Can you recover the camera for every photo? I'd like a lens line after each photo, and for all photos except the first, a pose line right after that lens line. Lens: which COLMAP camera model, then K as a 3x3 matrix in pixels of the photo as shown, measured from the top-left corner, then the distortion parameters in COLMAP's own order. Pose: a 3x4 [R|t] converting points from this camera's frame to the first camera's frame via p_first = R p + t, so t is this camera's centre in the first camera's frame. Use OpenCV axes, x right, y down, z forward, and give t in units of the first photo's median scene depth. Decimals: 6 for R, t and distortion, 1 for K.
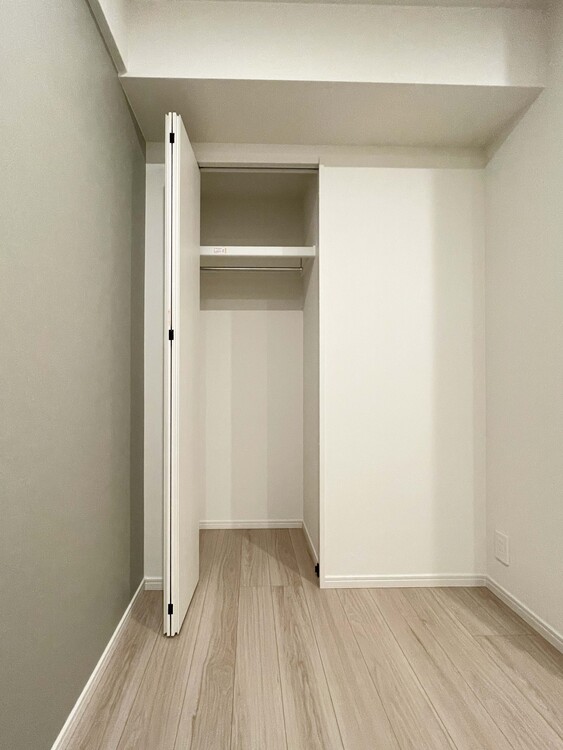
lens RADIAL K [[617.3, 0, 281.5], [0, 617.3, 375.0], [0, 0, 1]] dist [-0.008968, -0.003425]
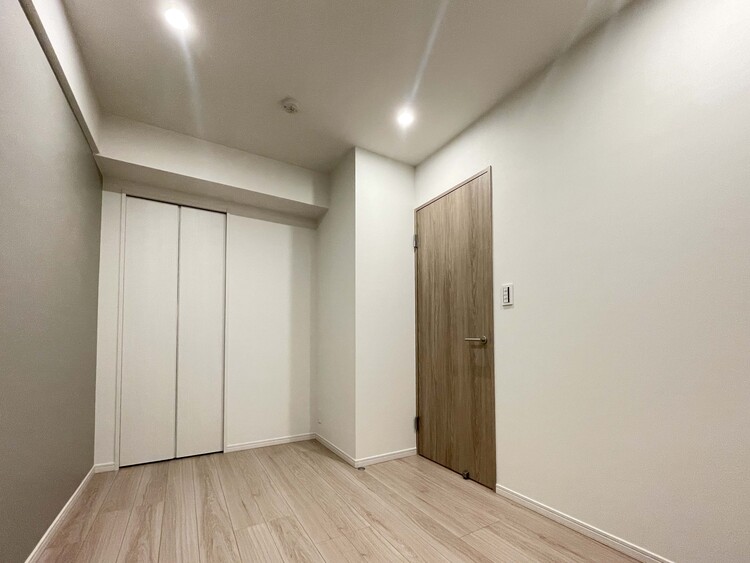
lens RADIAL K [[319.6, 0, 371.7], [0, 319.6, 328.6], [0, 0, 1]] dist [-0.000322, 0.000028]
pose [[0.881923, 0.017361, 0.471073, 0.008092], [-0.012743, 0.999834, -0.012991, 0.000166], [-0.471221, 0.005454, 0.881998, -0.137555]]
